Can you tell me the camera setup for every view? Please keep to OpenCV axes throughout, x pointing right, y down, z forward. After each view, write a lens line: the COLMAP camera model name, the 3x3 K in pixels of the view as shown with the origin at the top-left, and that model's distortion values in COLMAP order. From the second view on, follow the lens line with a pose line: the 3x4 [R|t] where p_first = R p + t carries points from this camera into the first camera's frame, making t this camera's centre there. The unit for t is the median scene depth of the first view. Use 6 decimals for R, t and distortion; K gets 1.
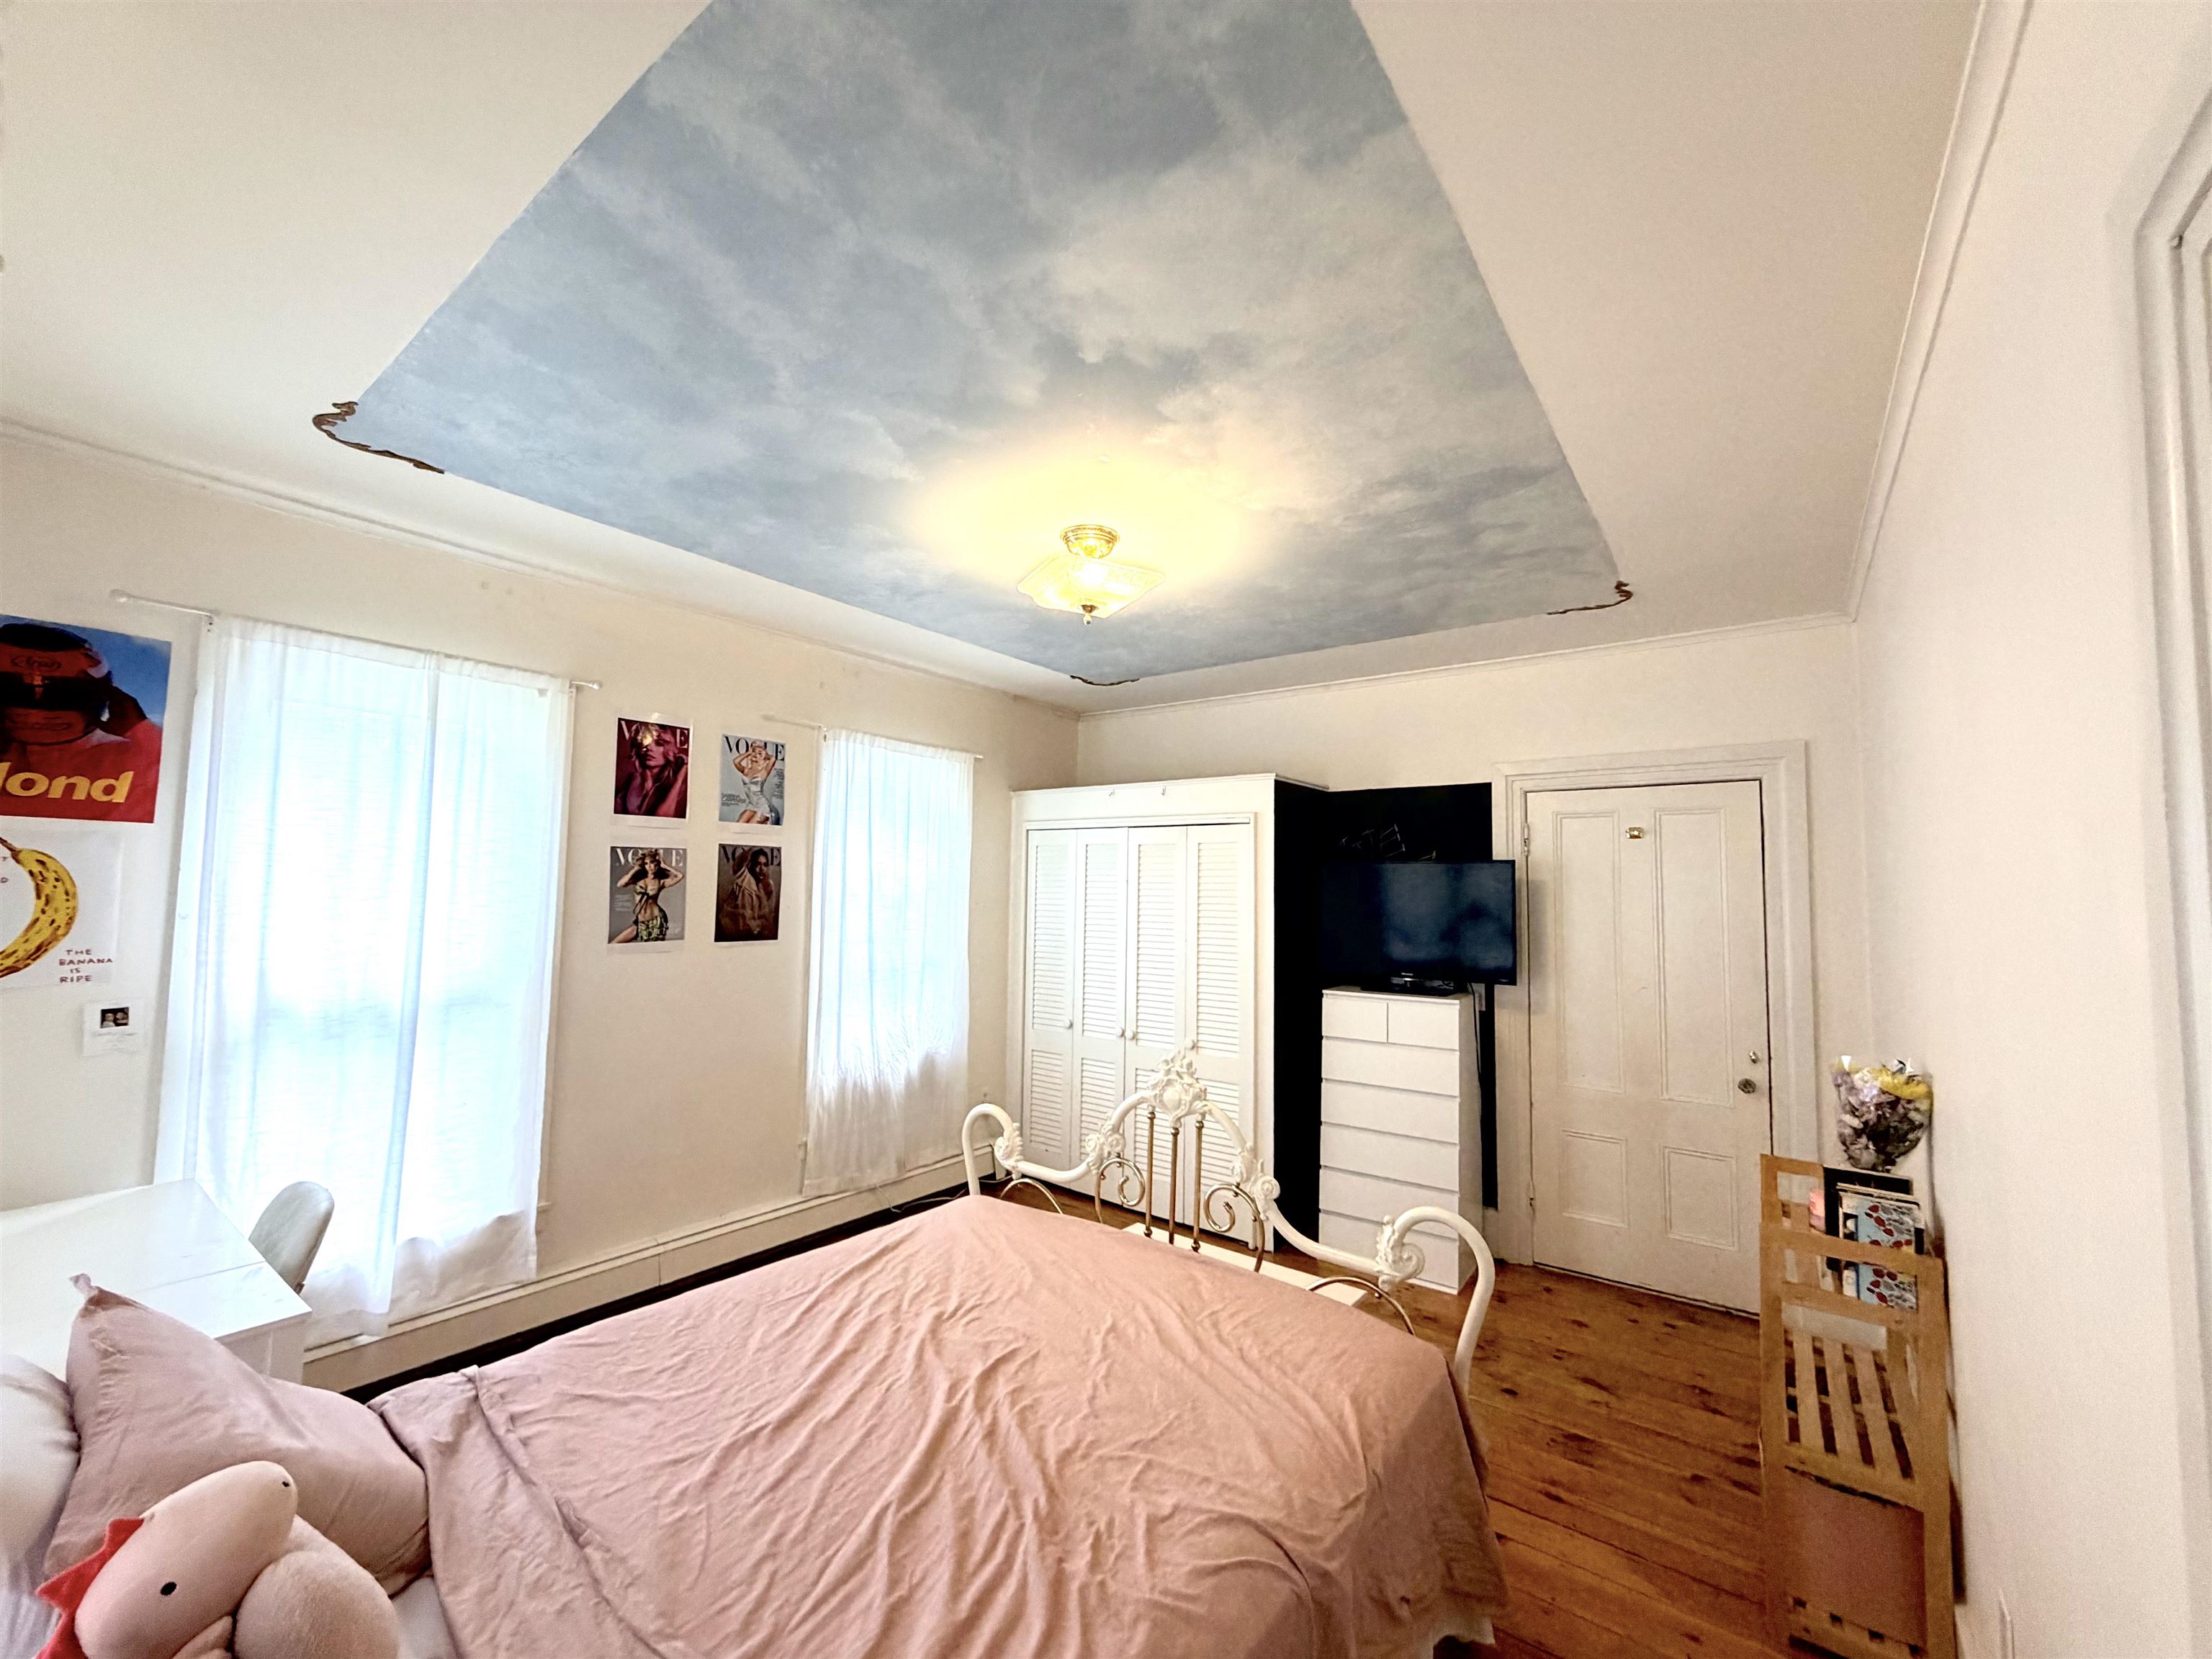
lens RADIAL K [[886.4, 0, 1102.7], [0, 886.4, 831.8], [0, 0, 1]] dist [0.000440, 0.000039]
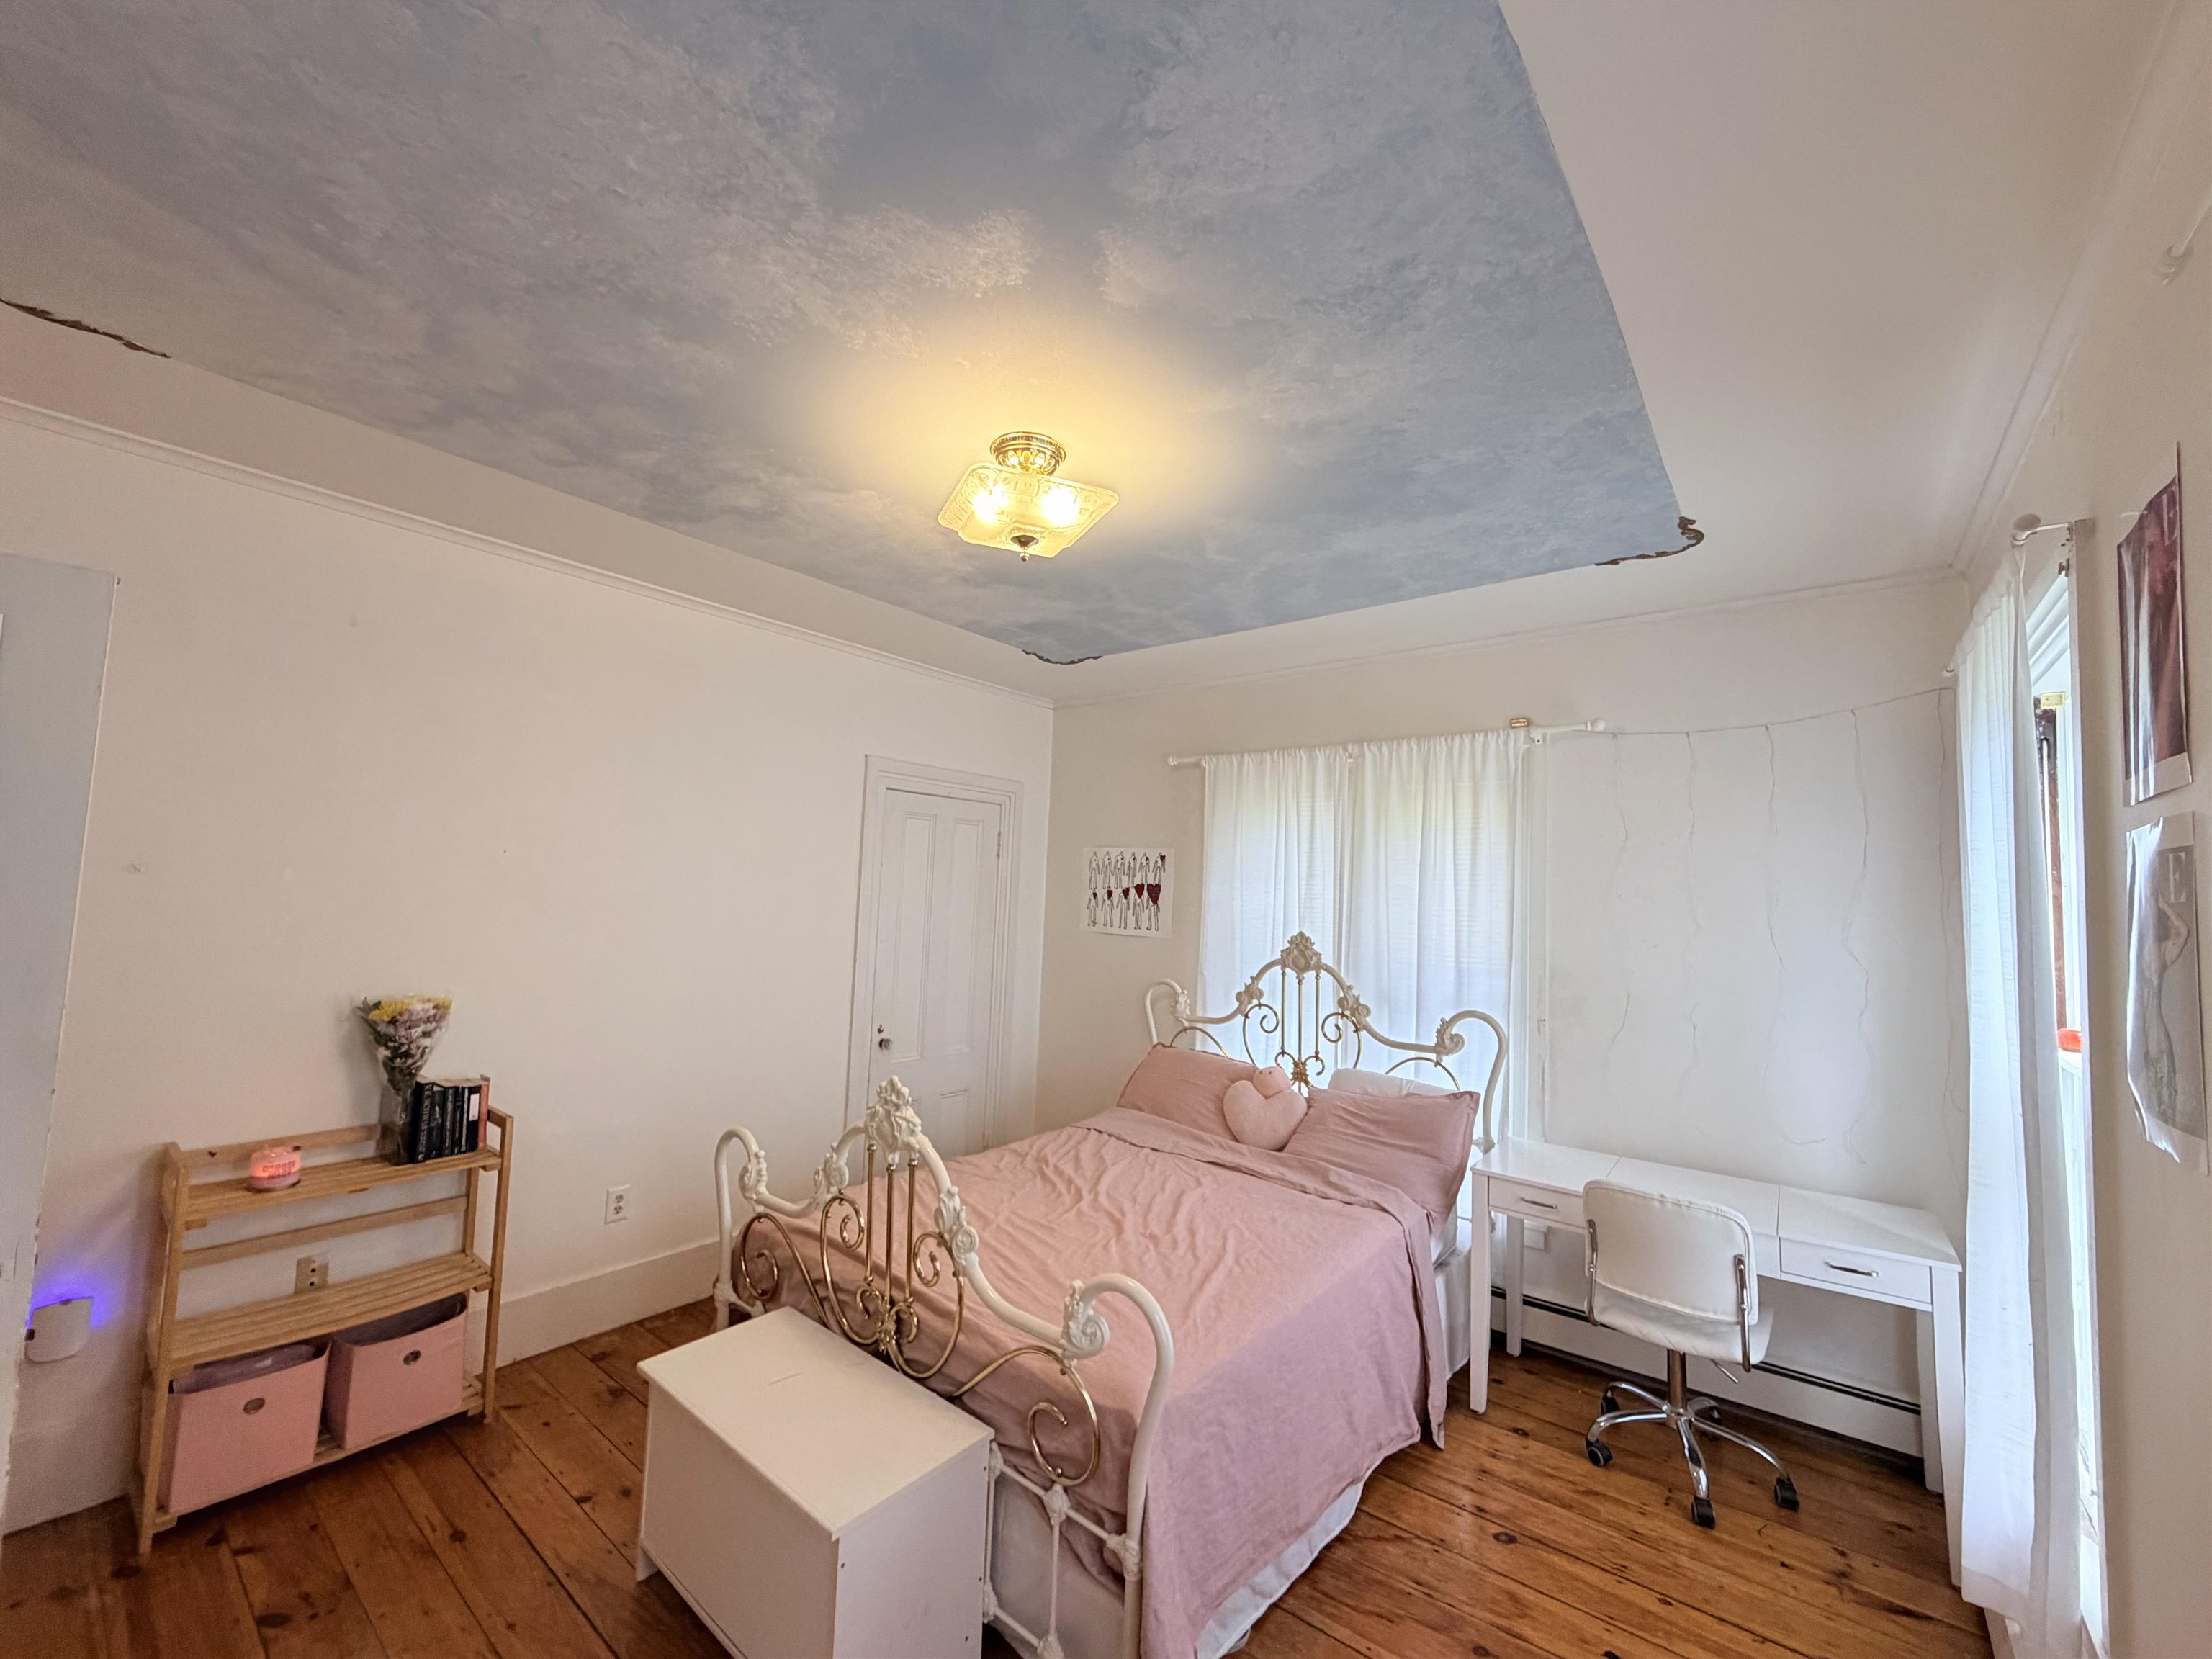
lens RADIAL K [[886.4, 0, 1100.7], [0, 886.4, 835.6], [0, 0, 1]] dist [0.000440, 0.000039]
pose [[-0.997986, -0.054793, 0.031978, -0.138709], [-0.058403, 0.990336, -0.125788, 0.114788], [-0.024776, -0.127402, -0.991542, 1.971255]]
